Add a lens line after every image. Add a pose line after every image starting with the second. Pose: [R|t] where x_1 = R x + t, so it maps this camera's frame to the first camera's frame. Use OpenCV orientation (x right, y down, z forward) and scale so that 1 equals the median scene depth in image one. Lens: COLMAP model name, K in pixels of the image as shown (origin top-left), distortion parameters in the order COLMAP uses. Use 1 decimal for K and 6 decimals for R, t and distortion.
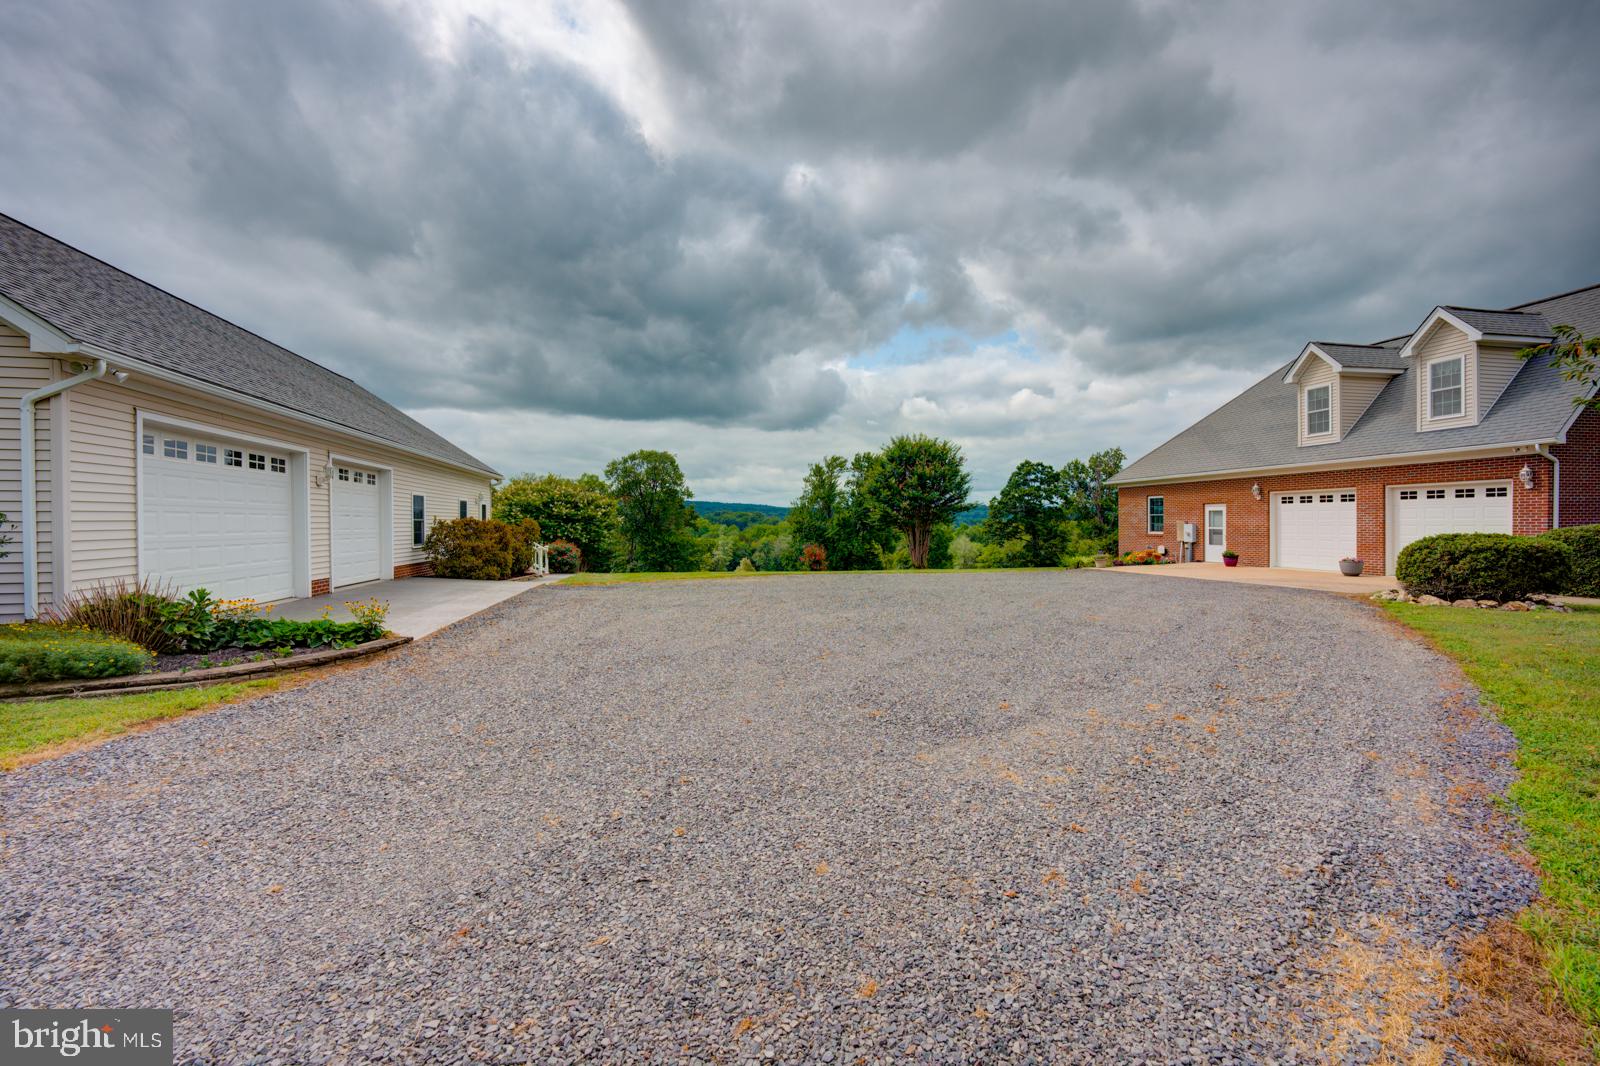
lens RADIAL K [[643.4, 0, 807.0], [0, 643.4, 531.4], [0, 0, 1]] dist [-0.013226, -0.000536]
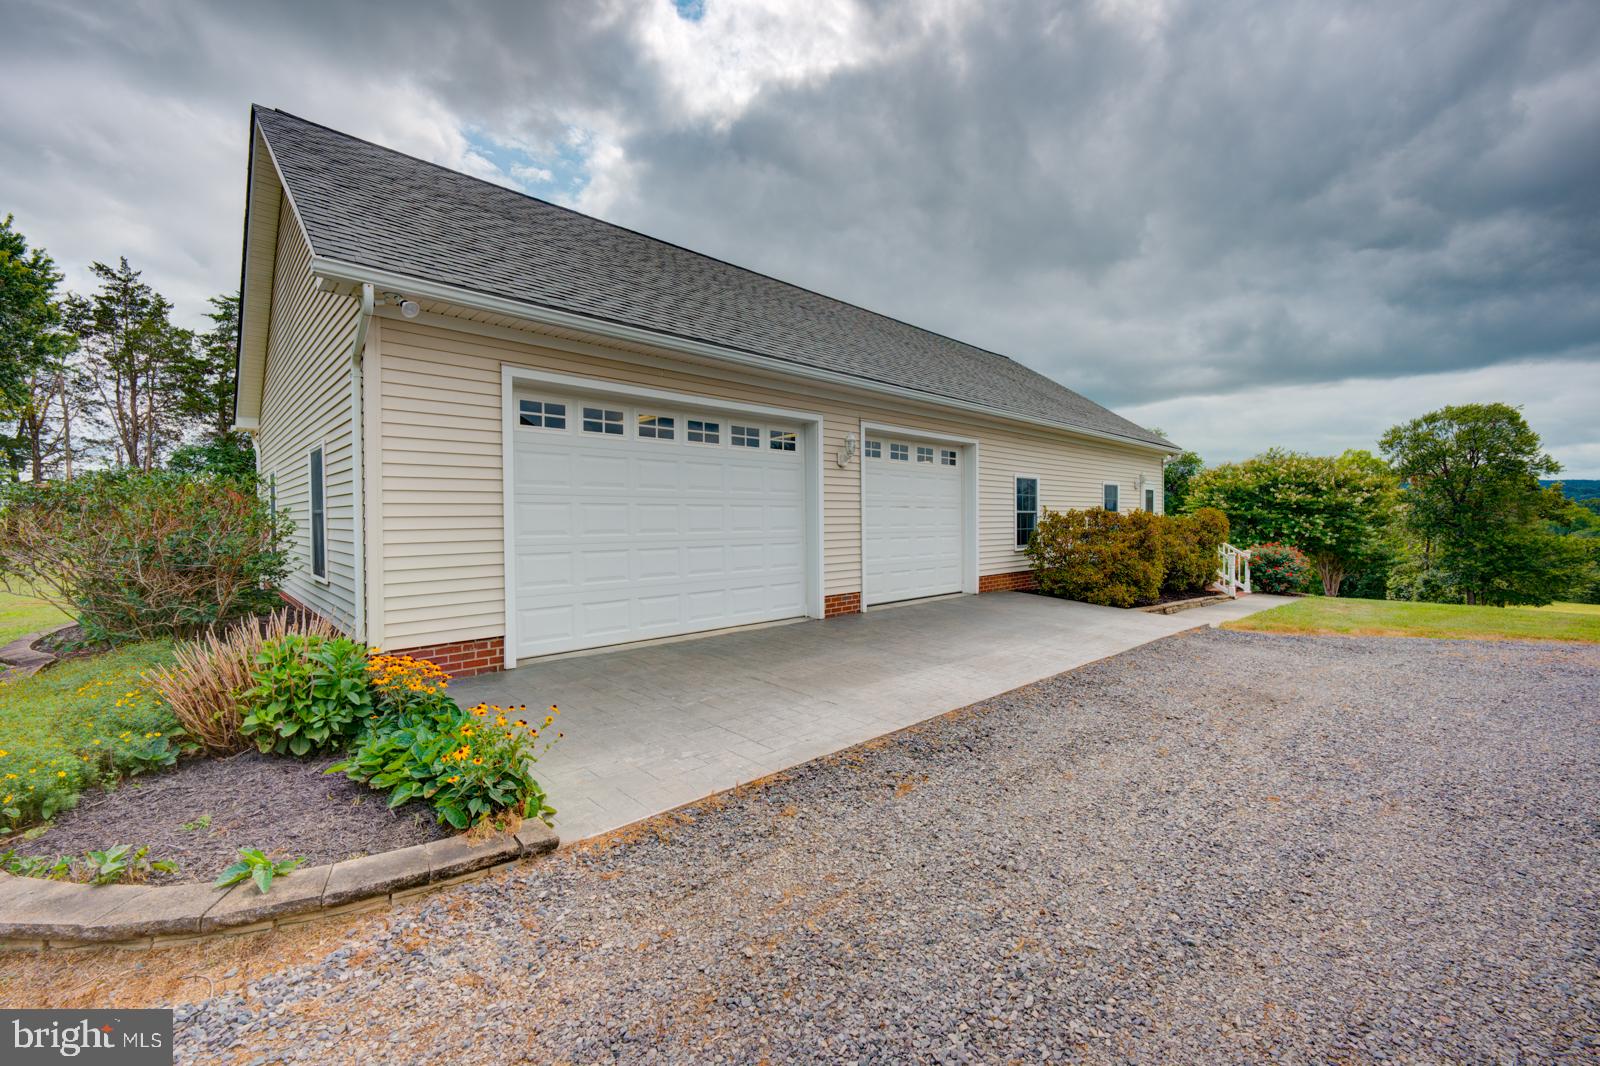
lens RADIAL K [[643.4, 0, 795.7], [0, 643.4, 518.9], [0, 0, 1]] dist [-0.013226, -0.000536]
pose [[0.496494, 0.001103, -0.868040, -0.050521], [-0.007193, 0.999970, -0.002844, -0.002834], [0.868010, 0.007655, 0.496487, 0.198226]]
